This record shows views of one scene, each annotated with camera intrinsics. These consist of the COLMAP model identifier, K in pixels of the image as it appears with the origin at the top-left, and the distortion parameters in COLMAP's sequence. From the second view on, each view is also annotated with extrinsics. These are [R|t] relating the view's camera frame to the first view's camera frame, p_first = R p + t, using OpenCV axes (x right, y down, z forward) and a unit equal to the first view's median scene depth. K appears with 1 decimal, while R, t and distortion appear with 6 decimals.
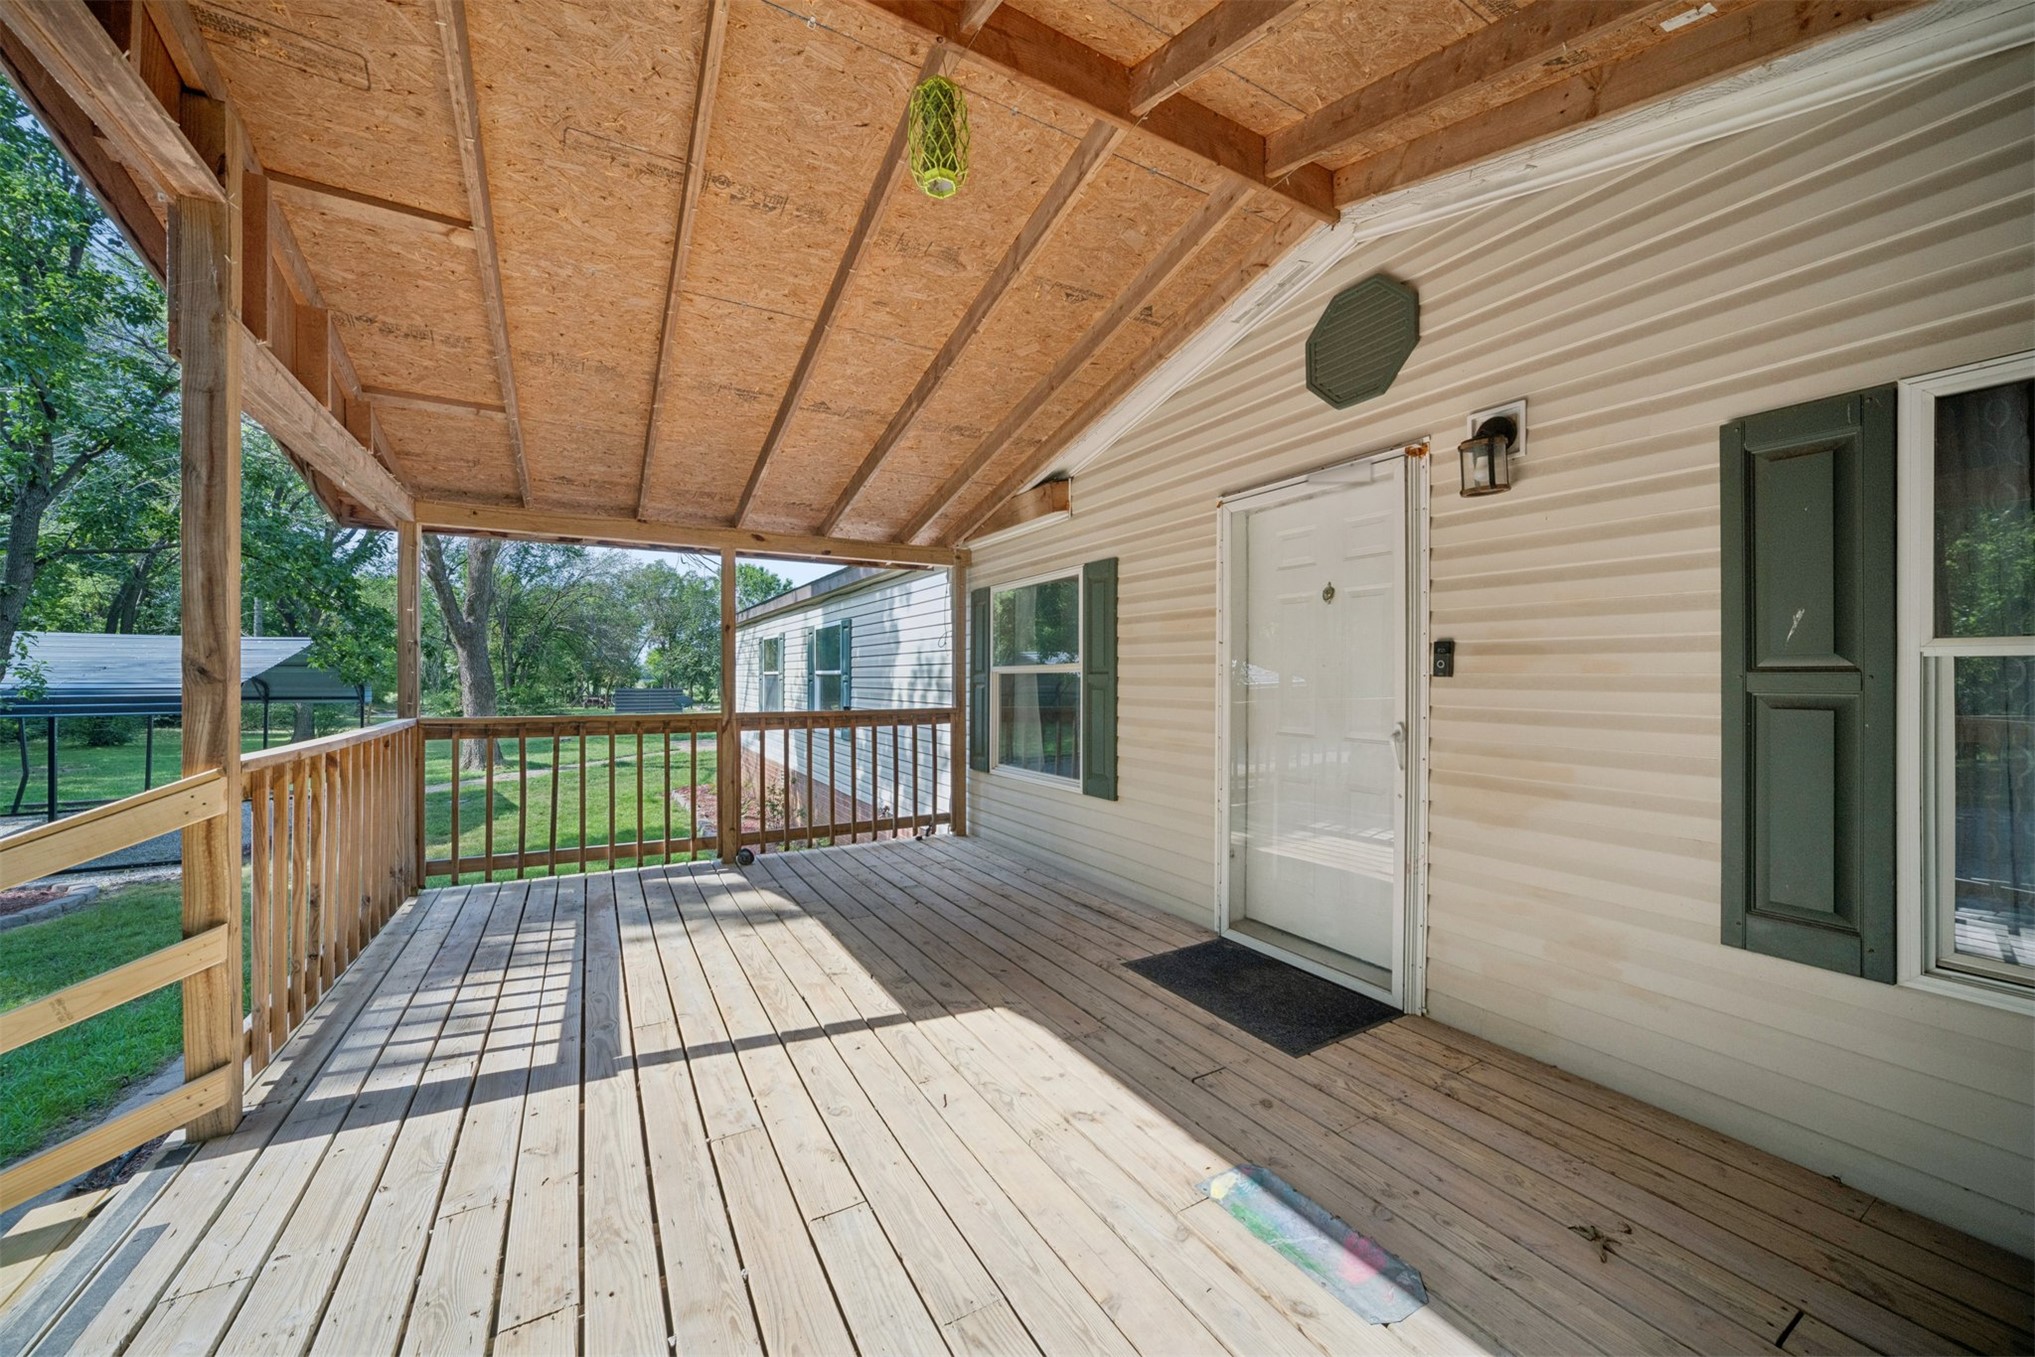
lens RADIAL K [[741.9, 0, 1006.6], [0, 741.9, 675.9], [0, 0, 1]] dist [-0.017209, 0.003286]
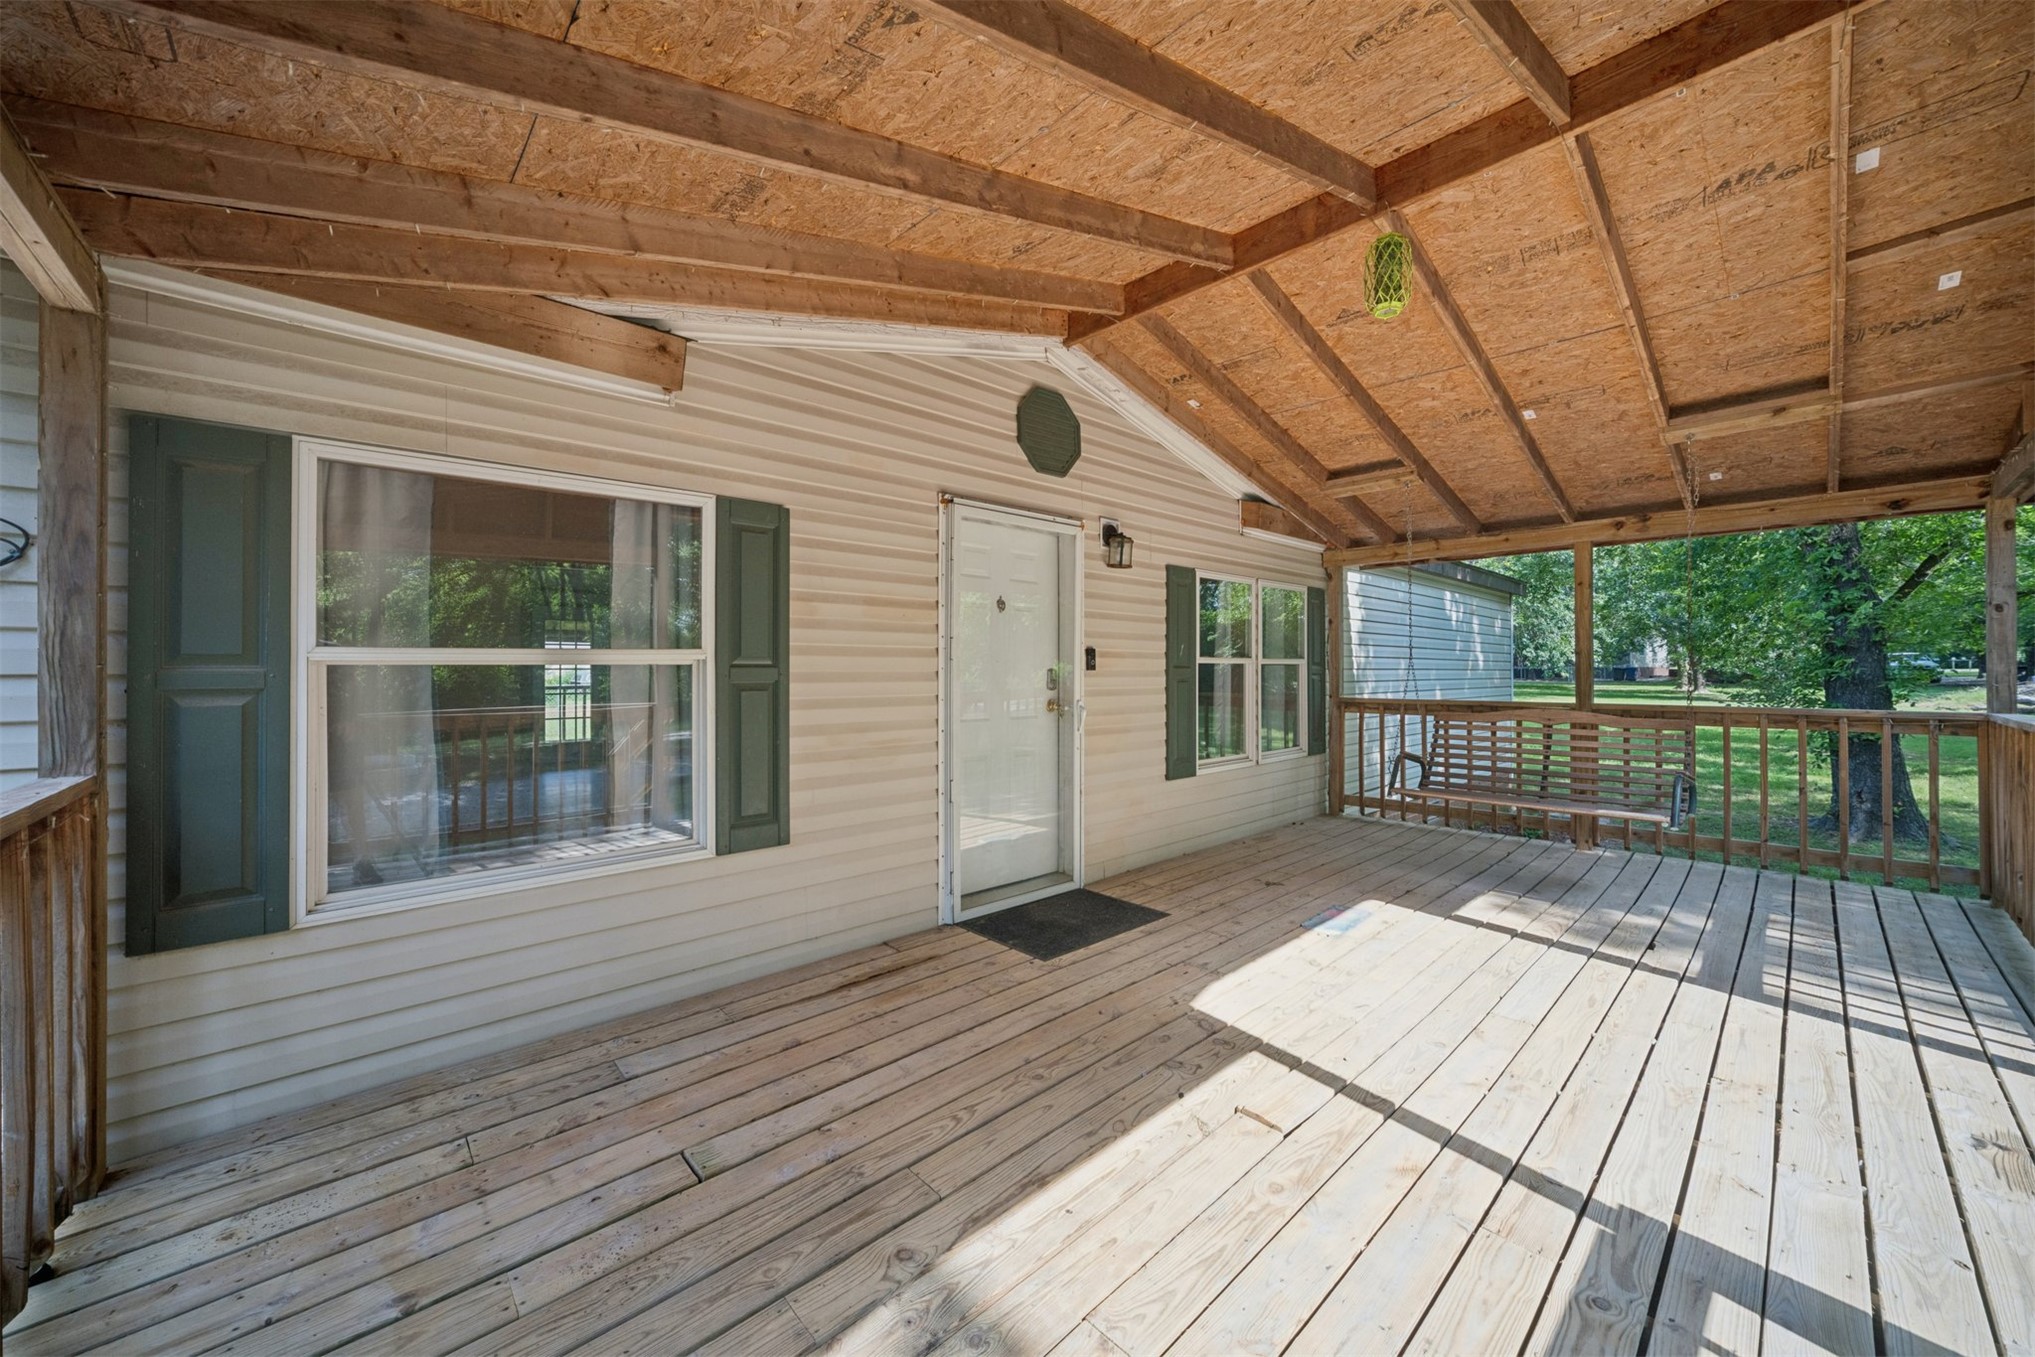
lens RADIAL K [[741.9, 0, 1005.4], [0, 741.9, 667.6], [0, 0, 1]] dist [-0.017209, 0.003286]
pose [[-0.213168, 0.003545, 0.977009, -0.943164], [0.002022, 0.999993, -0.003188, -0.000152], [-0.977013, 0.001296, -0.213174, 1.483760]]
